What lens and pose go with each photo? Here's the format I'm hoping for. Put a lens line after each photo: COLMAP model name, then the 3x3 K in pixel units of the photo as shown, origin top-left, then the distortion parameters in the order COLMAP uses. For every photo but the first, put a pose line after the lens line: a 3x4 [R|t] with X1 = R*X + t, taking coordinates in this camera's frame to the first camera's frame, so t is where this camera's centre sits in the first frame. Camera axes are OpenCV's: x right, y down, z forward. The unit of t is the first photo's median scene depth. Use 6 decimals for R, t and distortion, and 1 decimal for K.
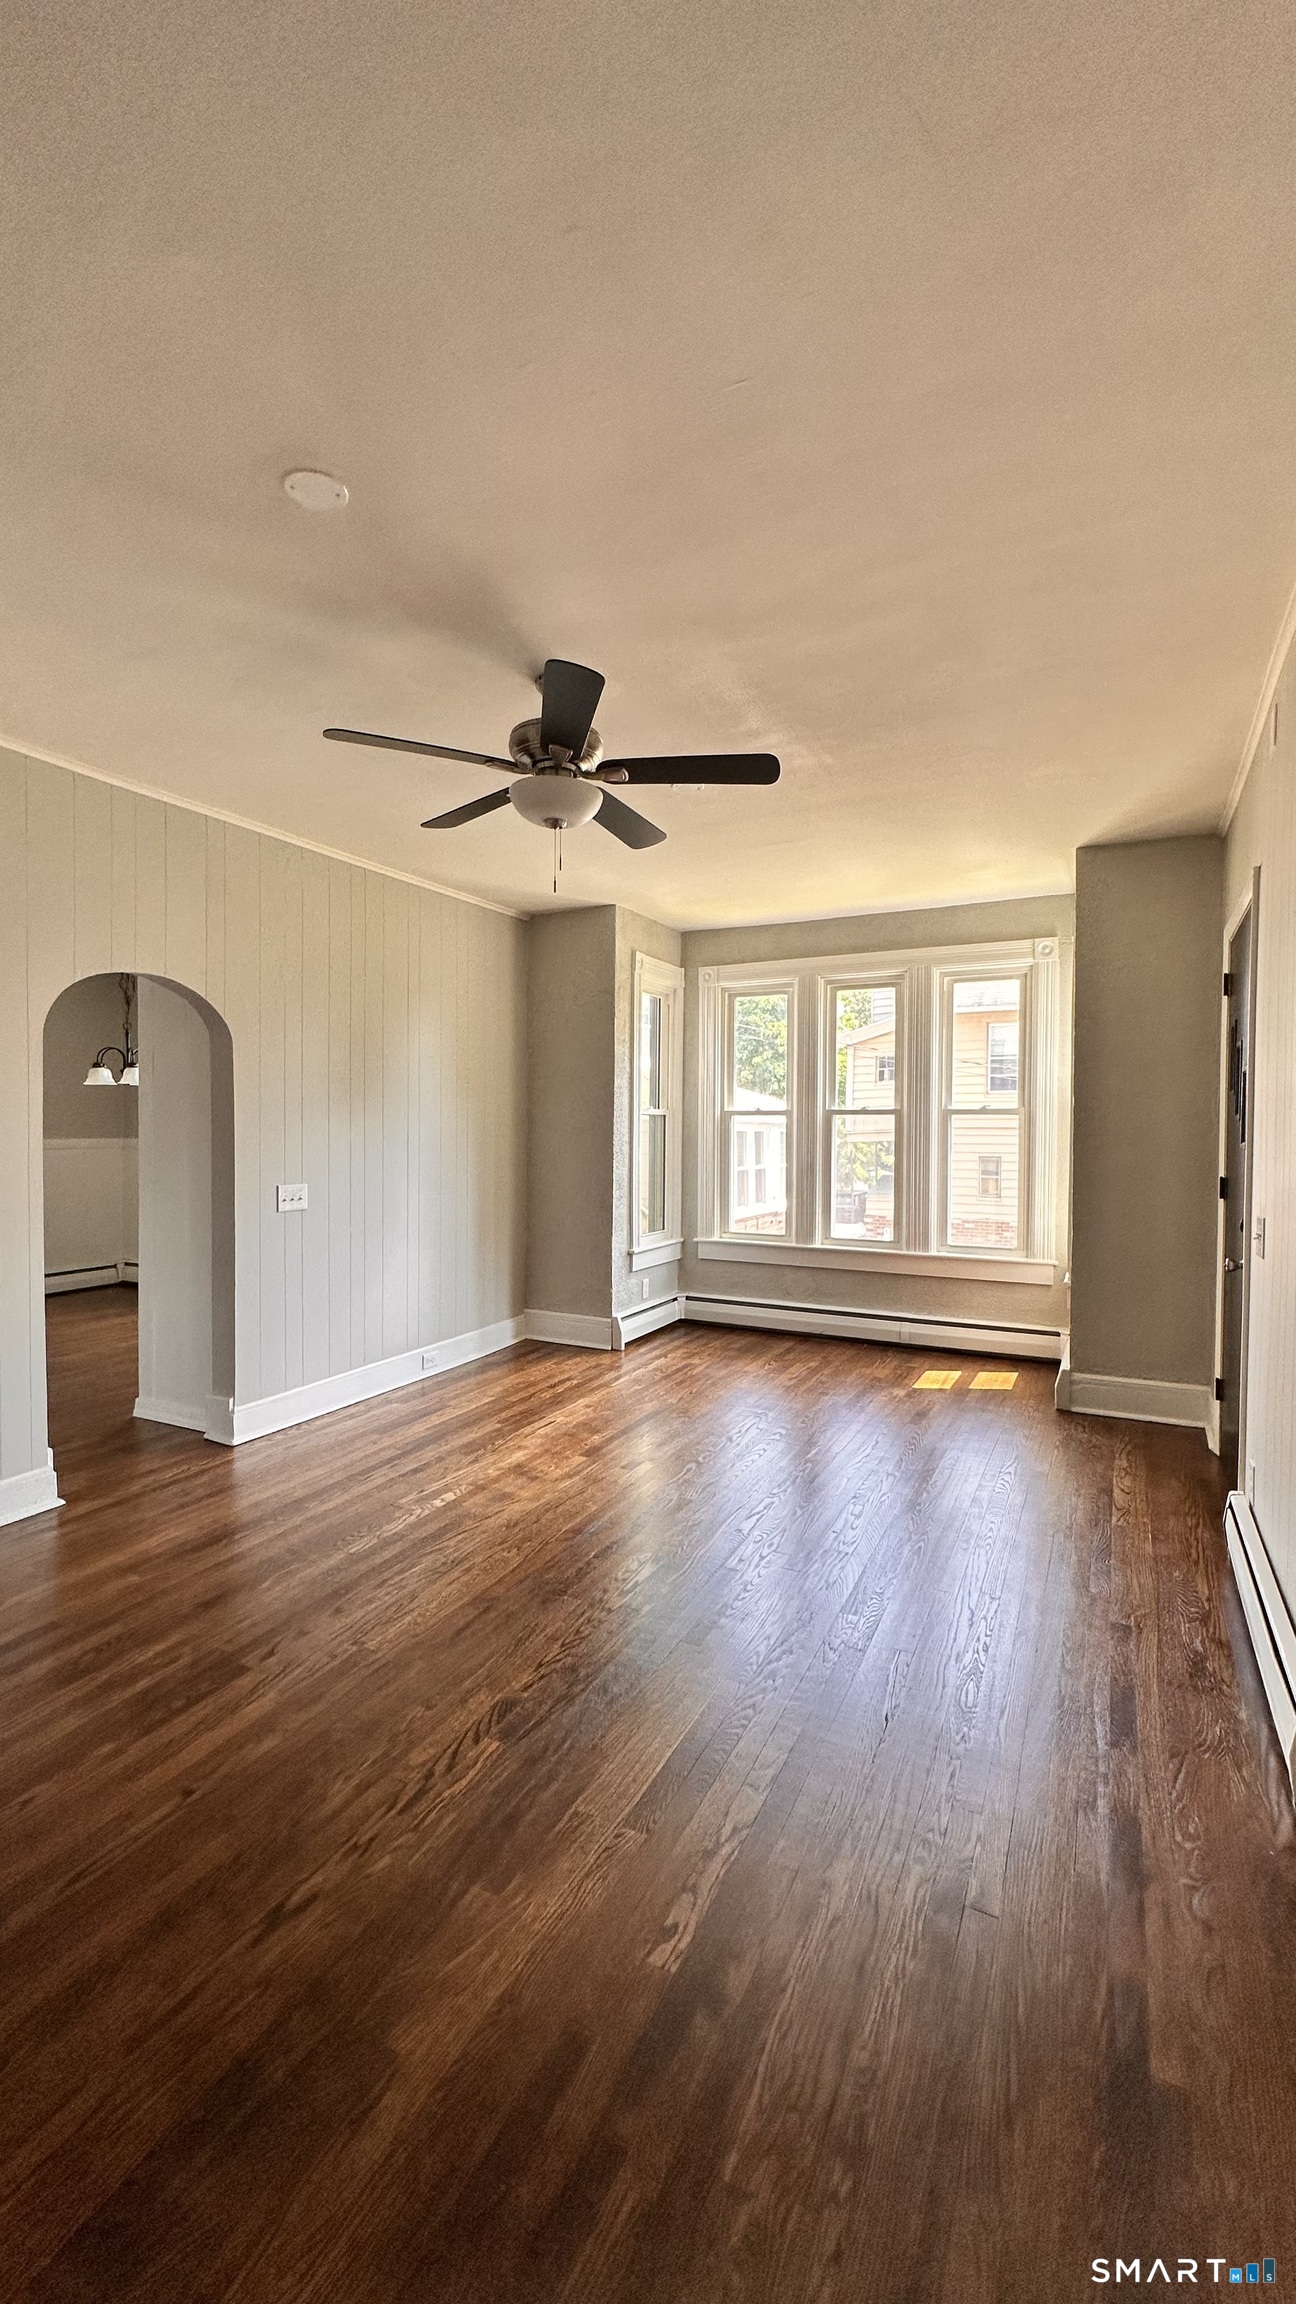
lens RADIAL K [[921.8, 0, 643.1], [0, 921.8, 1155.2], [0, 0, 1]] dist [-0.001885, 0.000353]
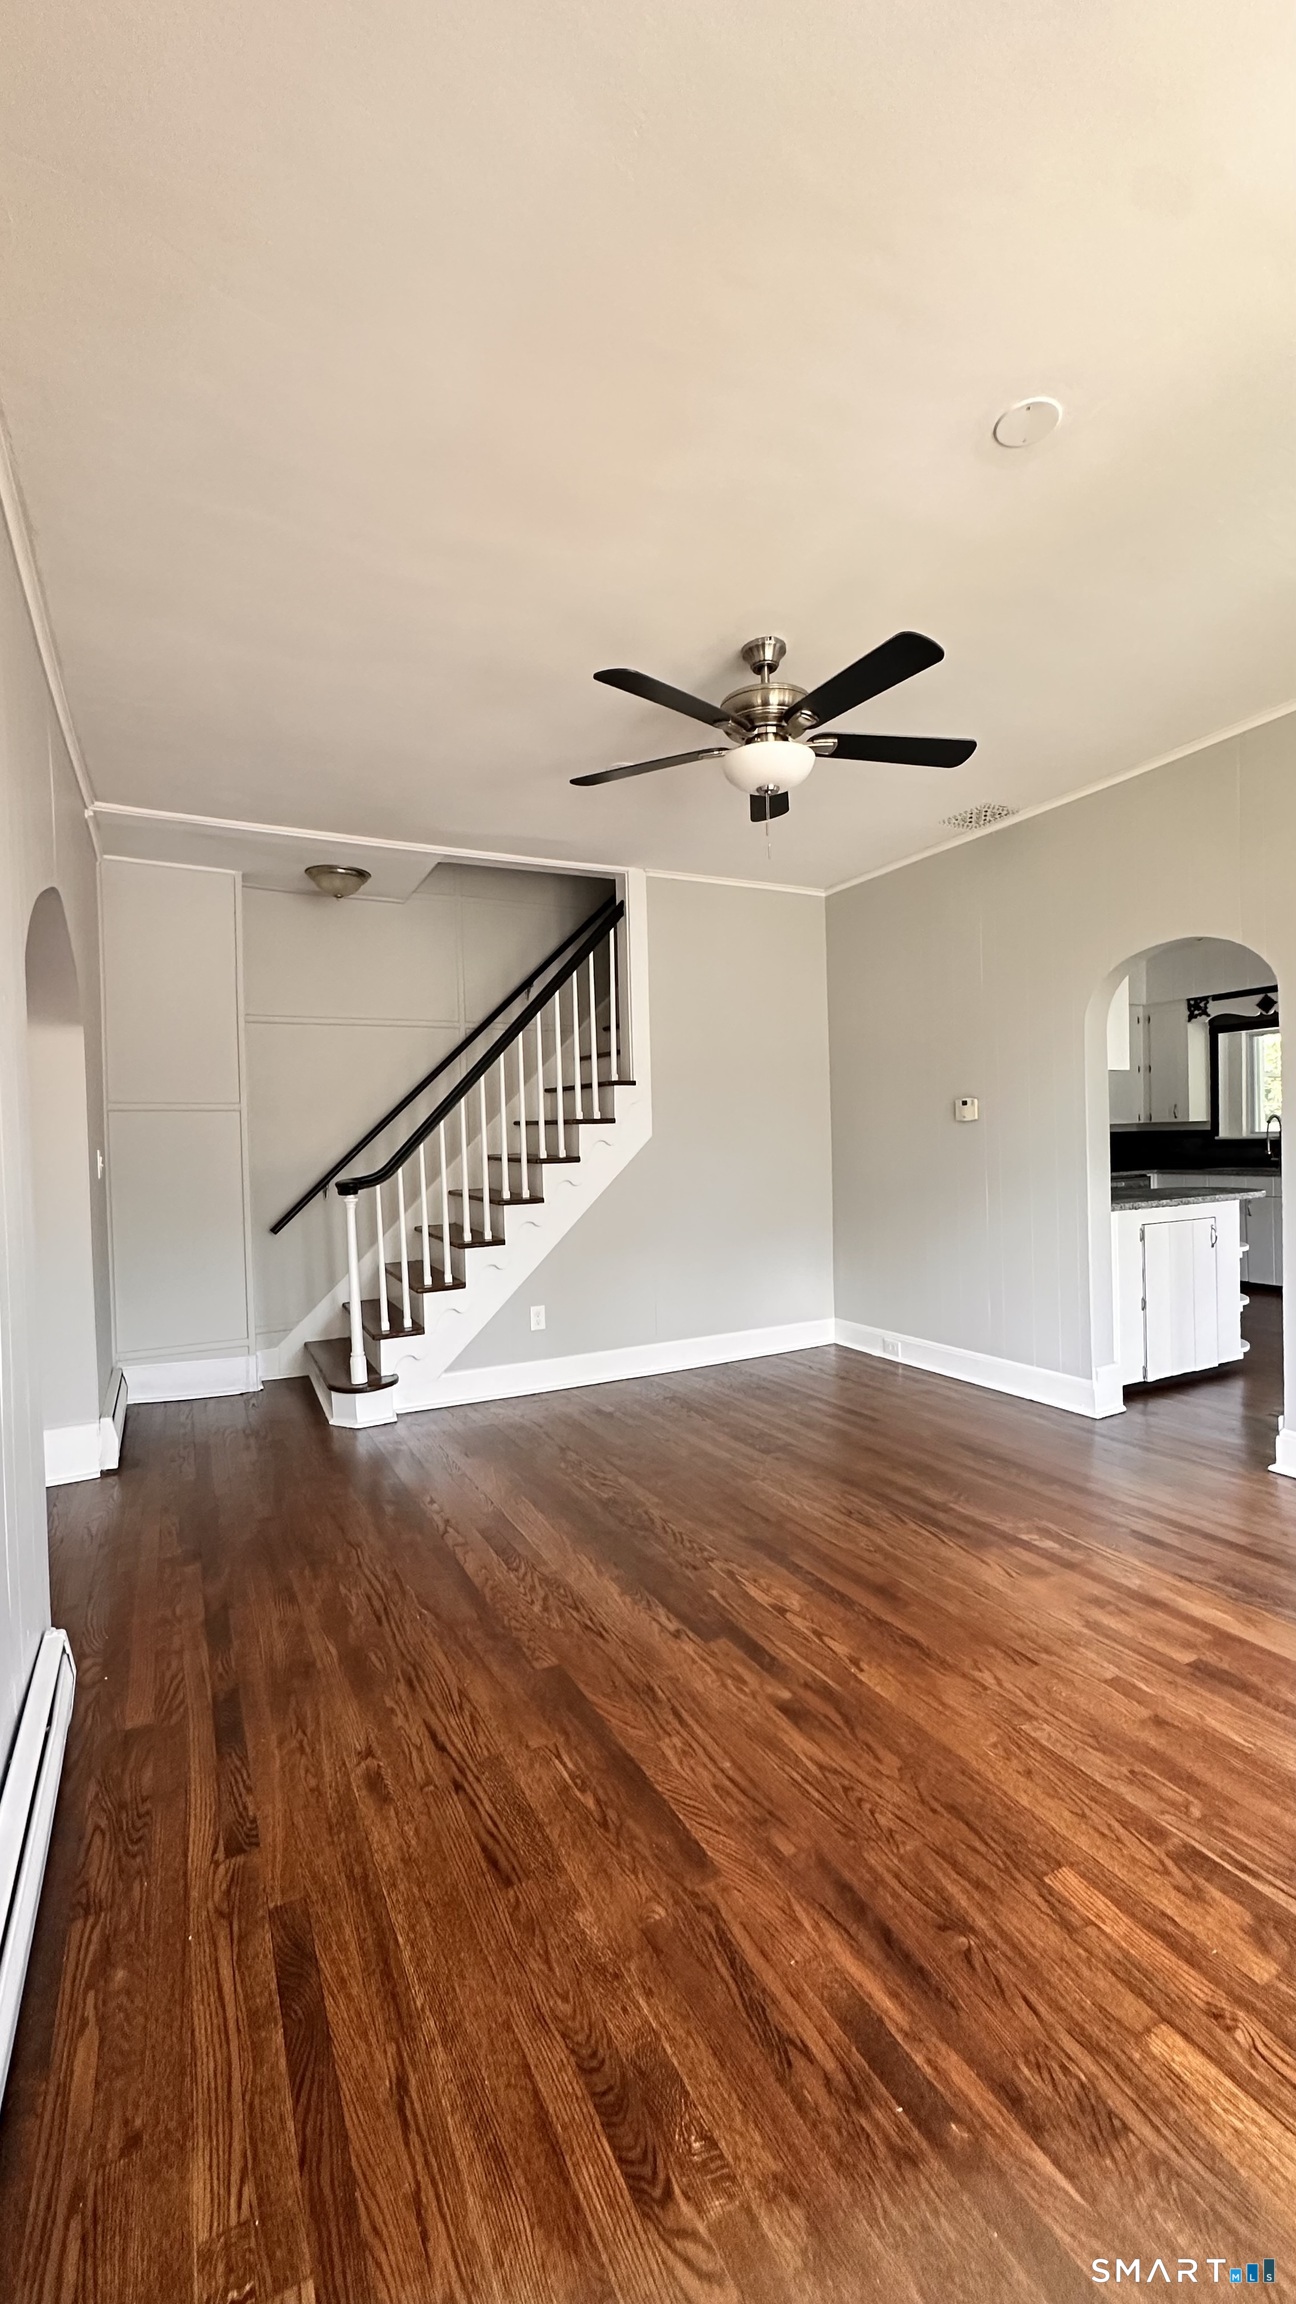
lens RADIAL K [[921.8, 0, 643.1], [0, 921.8, 1155.2], [0, 0, 1]] dist [-0.001885, 0.000353]
pose [[-0.585938, 0.023628, -0.810011, 0.683230], [0.001159, 0.999598, 0.028320, 0.010066], [0.810355, 0.015655, -0.585730, 1.267178]]
